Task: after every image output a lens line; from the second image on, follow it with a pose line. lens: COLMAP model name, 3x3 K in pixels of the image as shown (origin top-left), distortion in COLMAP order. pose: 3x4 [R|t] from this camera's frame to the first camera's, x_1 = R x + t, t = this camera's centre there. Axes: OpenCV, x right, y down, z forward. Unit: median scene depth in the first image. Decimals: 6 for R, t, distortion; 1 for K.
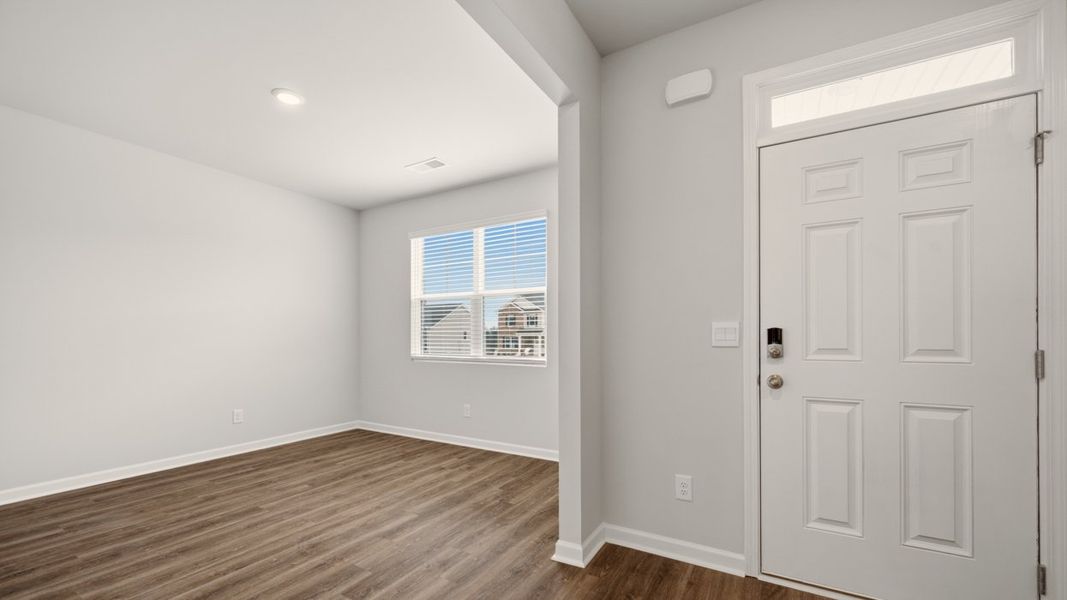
lens RADIAL K [[423.0, 0, 535.4], [0, 423.0, 345.0], [0, 0, 1]] dist [-0.000386, -0.000091]
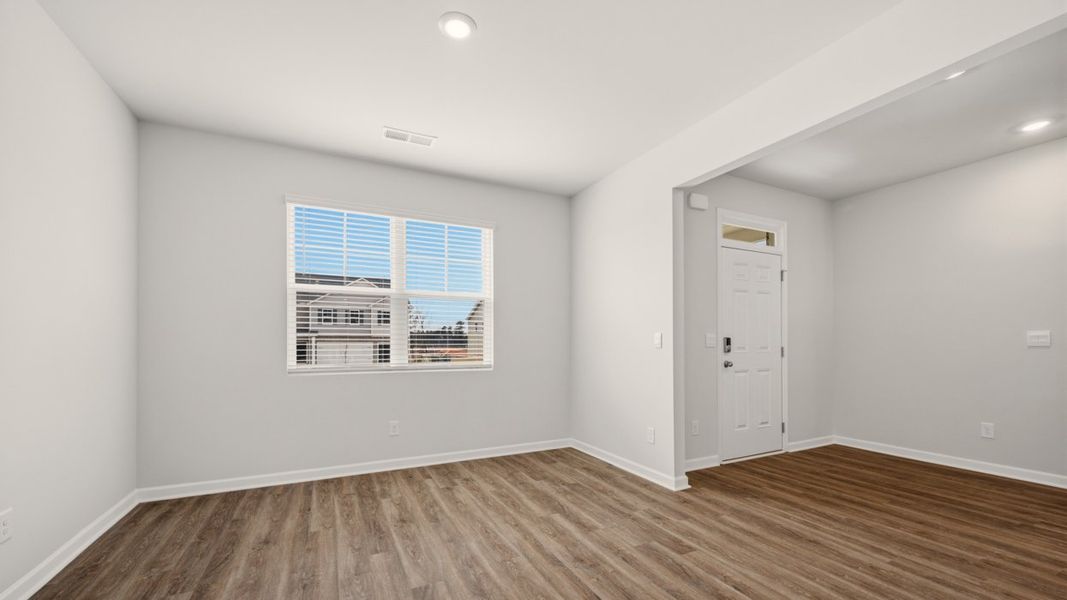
lens RADIAL K [[423.0, 0, 535.4], [0, 423.0, 345.0], [0, 0, 1]] dist [-0.000386, -0.000091]
pose [[0.541055, -0.002705, 0.840983, -1.010722], [0.015547, 0.999856, -0.006787, -0.002764], [-0.840844, 0.016747, 0.541019, 0.411232]]
